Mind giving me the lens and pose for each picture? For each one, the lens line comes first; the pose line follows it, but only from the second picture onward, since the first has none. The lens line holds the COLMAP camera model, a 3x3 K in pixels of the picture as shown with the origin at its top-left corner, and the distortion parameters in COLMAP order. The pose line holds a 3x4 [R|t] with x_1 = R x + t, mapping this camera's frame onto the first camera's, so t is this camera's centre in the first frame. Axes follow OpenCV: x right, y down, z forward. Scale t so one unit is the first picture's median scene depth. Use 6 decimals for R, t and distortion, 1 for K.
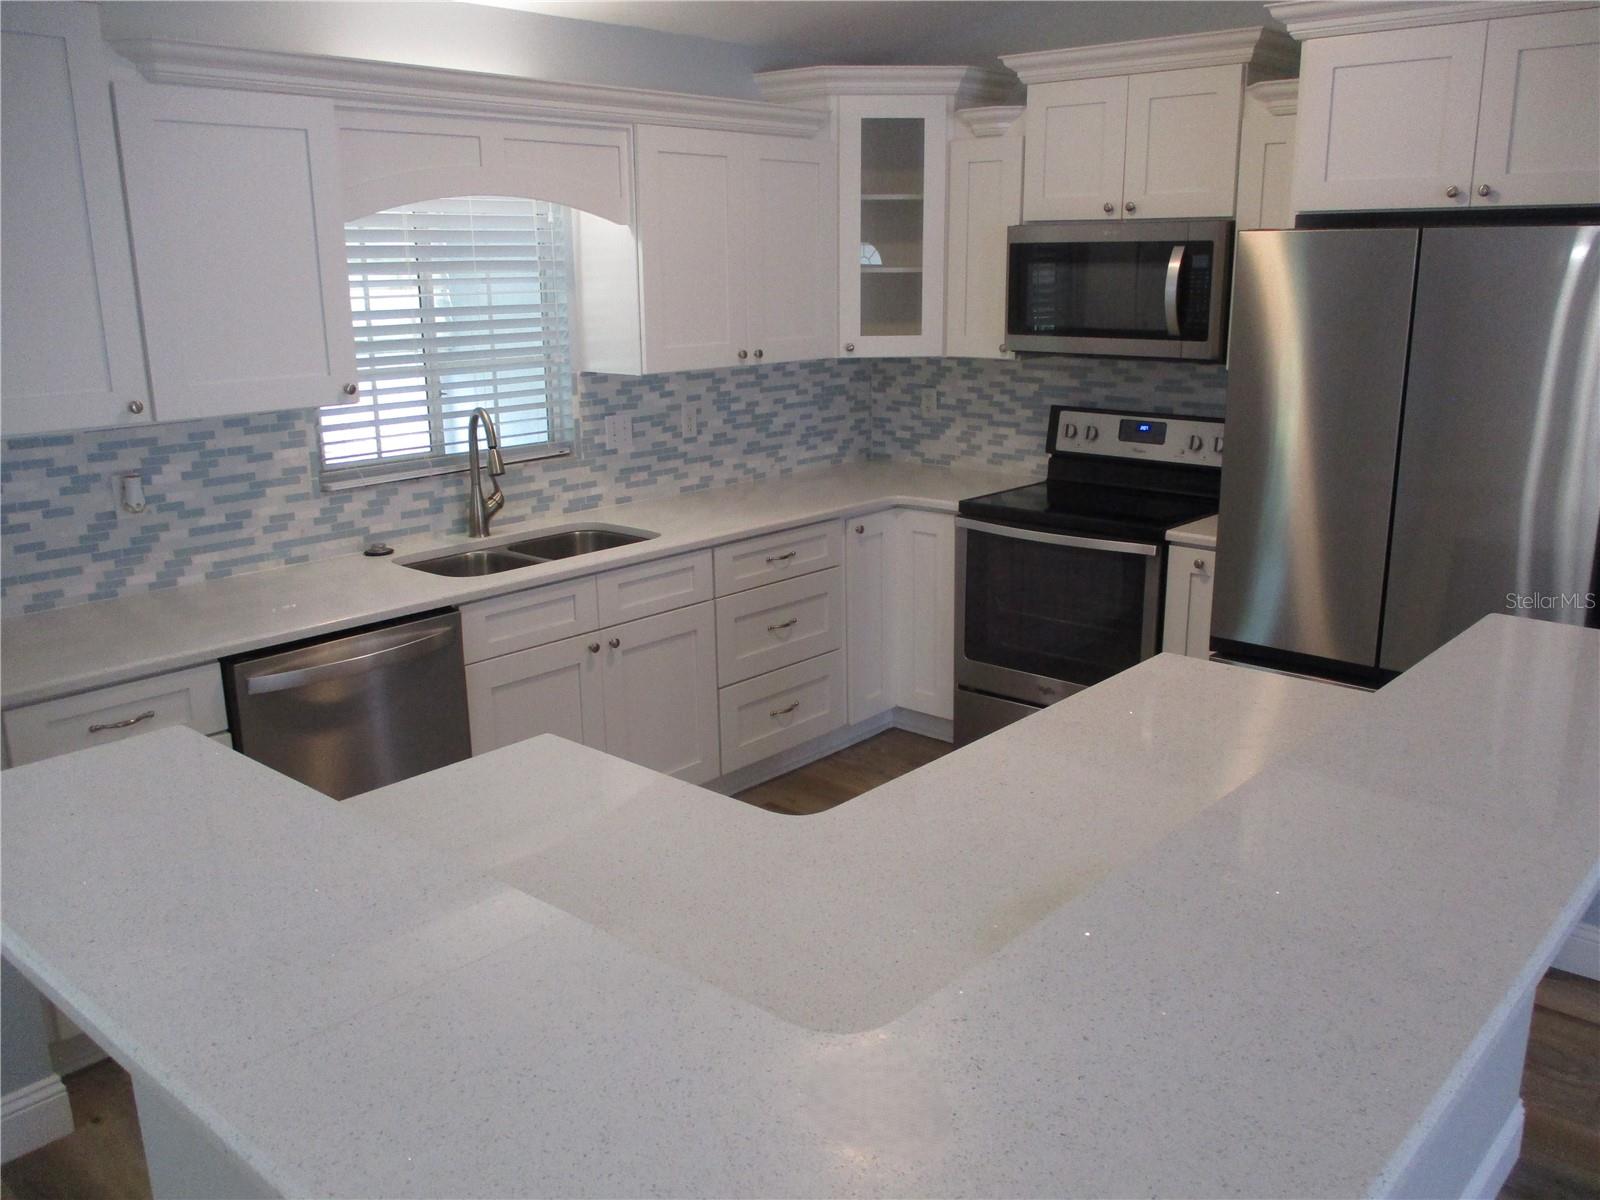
lens RADIAL K [[1329.0, 0, 800.0], [0, 1329.0, 601.9], [0, 0, 1]] dist [-0.021670, -0.000627]
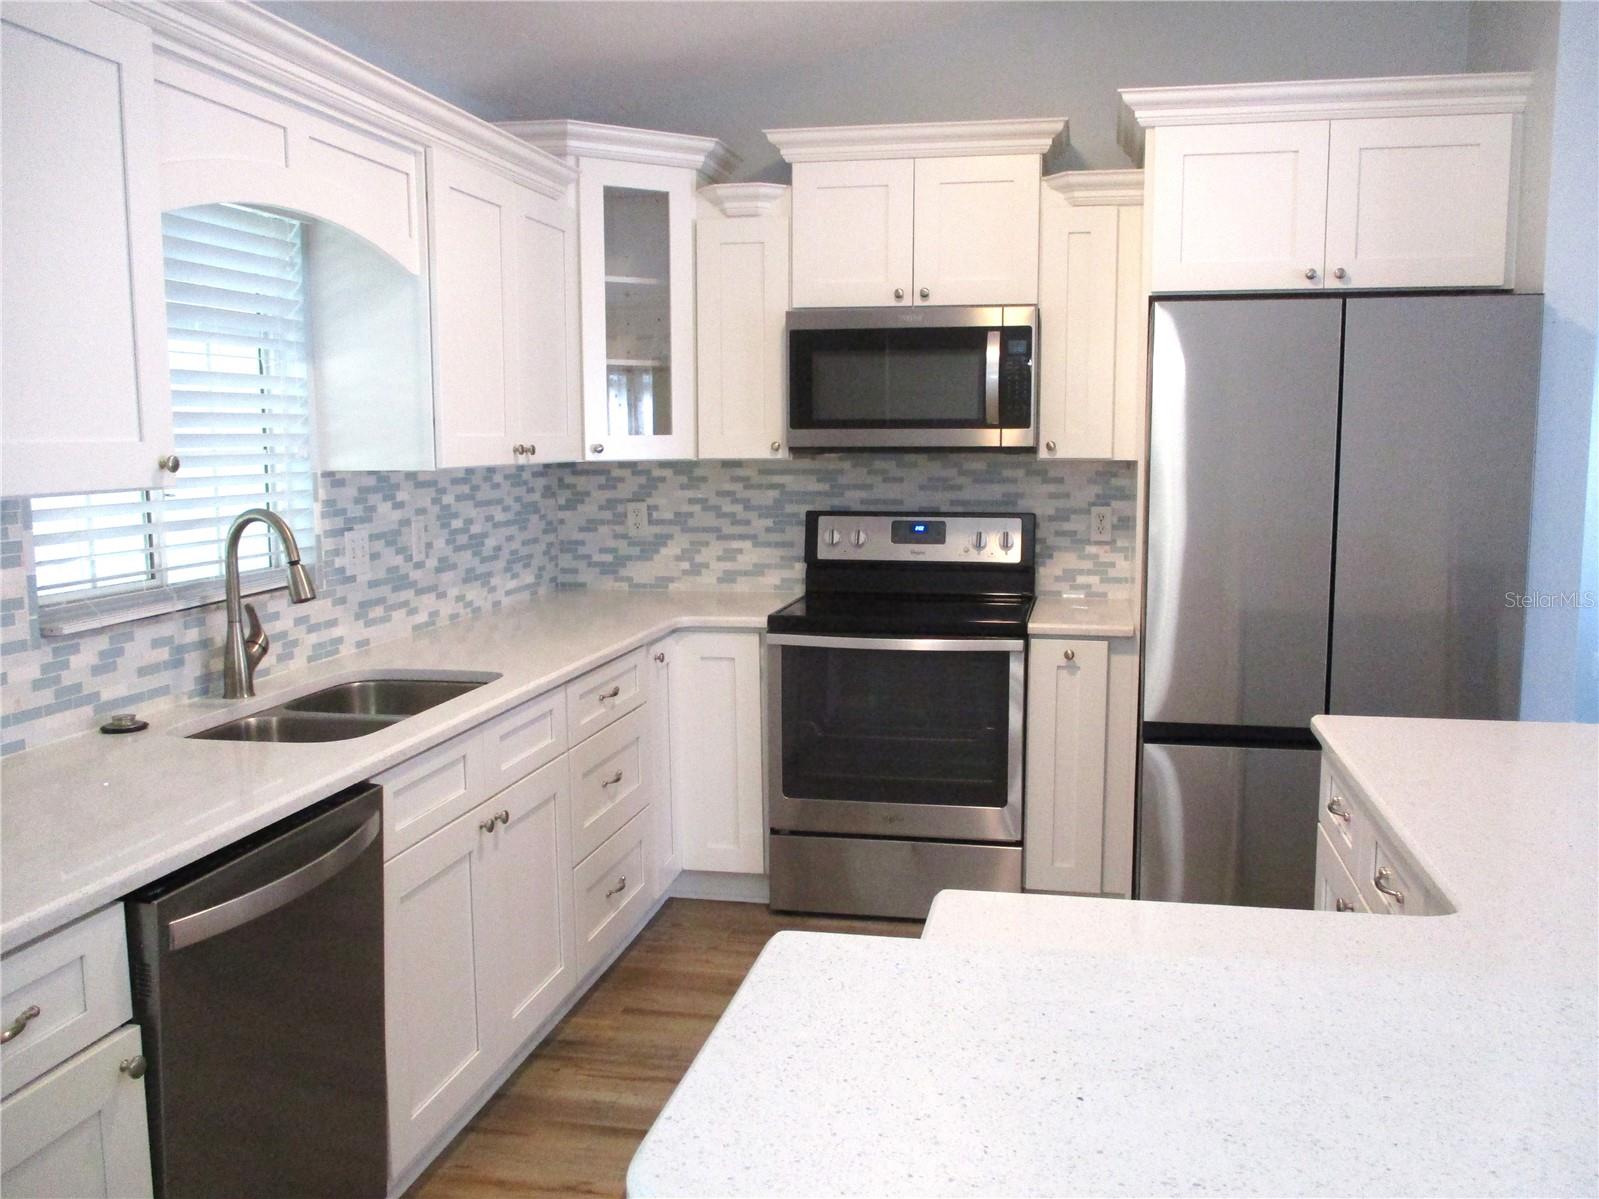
lens RADIAL K [[1370.2, 0, 802.8], [0, 1370.2, 609.5], [0, 0, 1]] dist [-0.033945, 0.018443]
pose [[0.861785, -0.058472, 0.503893, -0.312228], [0.122076, 0.988047, -0.094127, 0.007455], [-0.492366, 0.142630, 0.858622, 0.217210]]
